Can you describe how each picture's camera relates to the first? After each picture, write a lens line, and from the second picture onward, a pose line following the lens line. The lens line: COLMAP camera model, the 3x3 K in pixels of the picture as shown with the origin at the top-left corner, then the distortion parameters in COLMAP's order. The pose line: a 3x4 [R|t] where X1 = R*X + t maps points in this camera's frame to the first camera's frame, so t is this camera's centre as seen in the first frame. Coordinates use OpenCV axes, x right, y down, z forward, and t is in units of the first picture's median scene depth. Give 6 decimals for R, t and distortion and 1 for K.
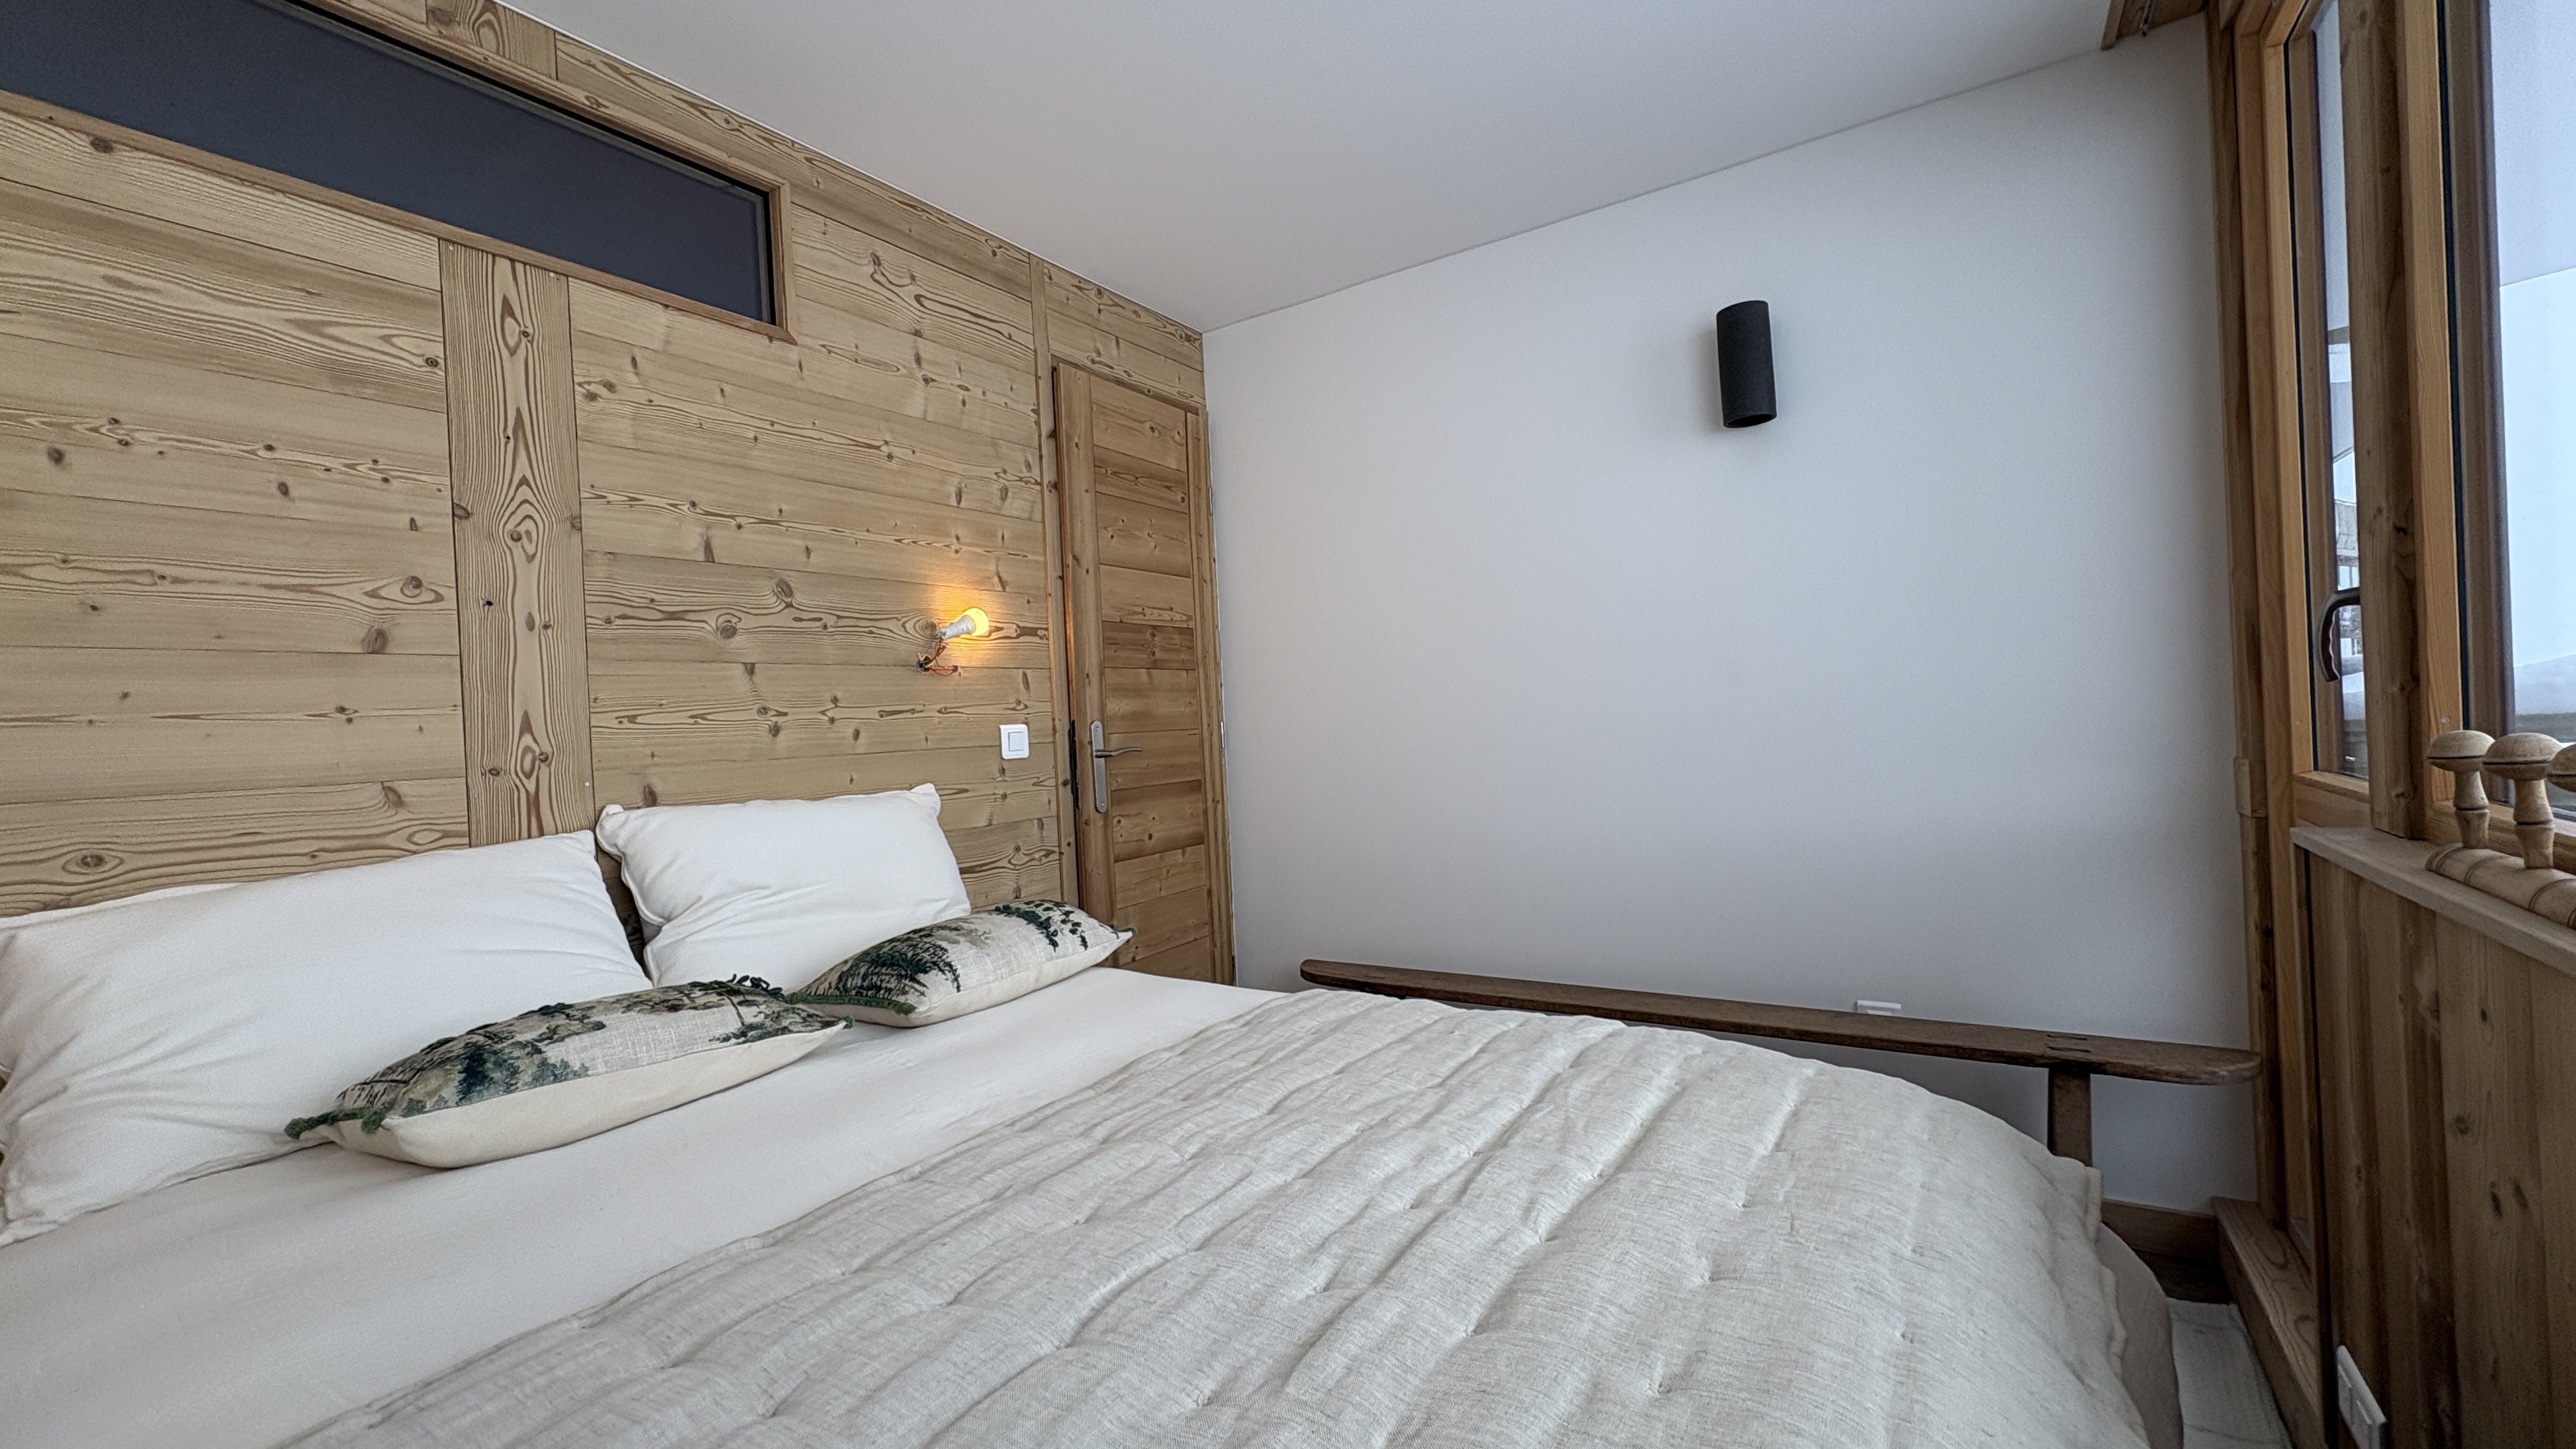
lens RADIAL K [[1022.6, 0, 1286.9], [0, 1022.6, 730.9], [0, 0, 1]] dist [-0.001773, 0.001138]
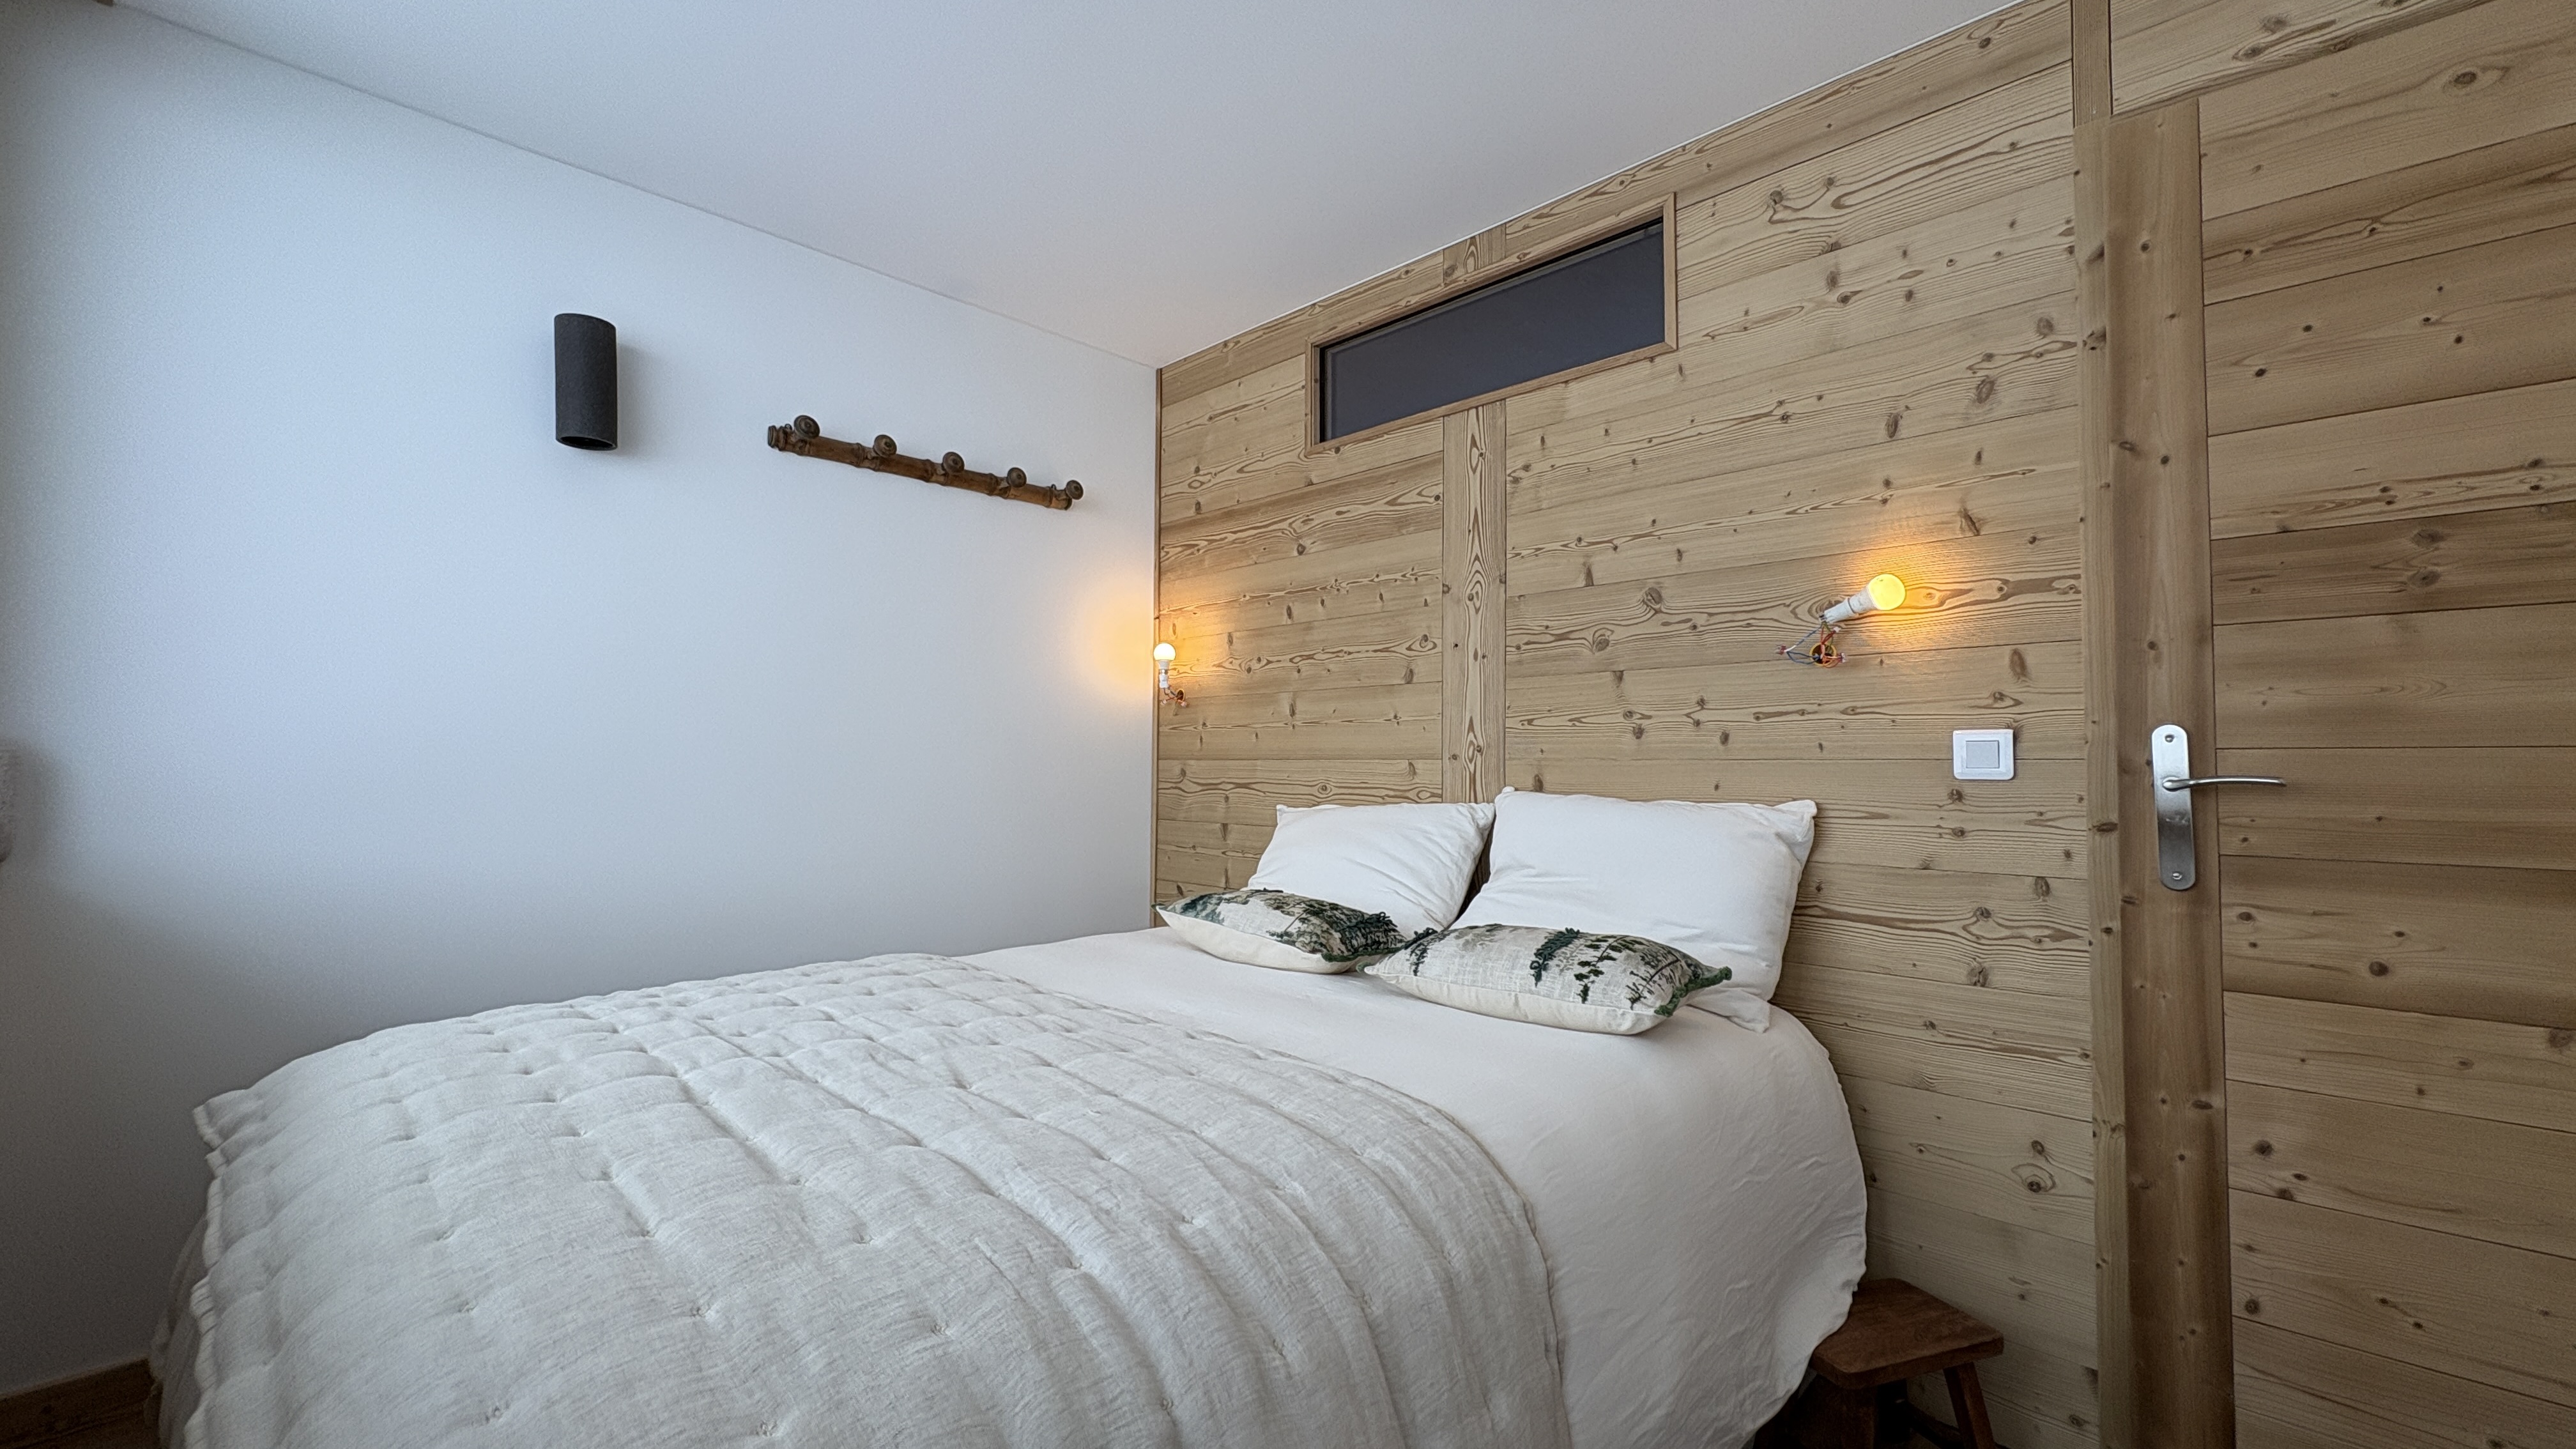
lens RADIAL K [[1022.6, 0, 1288.2], [0, 1022.6, 730.9], [0, 0, 1]] dist [-0.001773, 0.001138]
pose [[-0.191288, 0.015101, -0.981418, 0.606963], [-0.005029, 0.999853, 0.016365, -0.017844], [0.981521, 0.008065, -0.191184, 0.846008]]
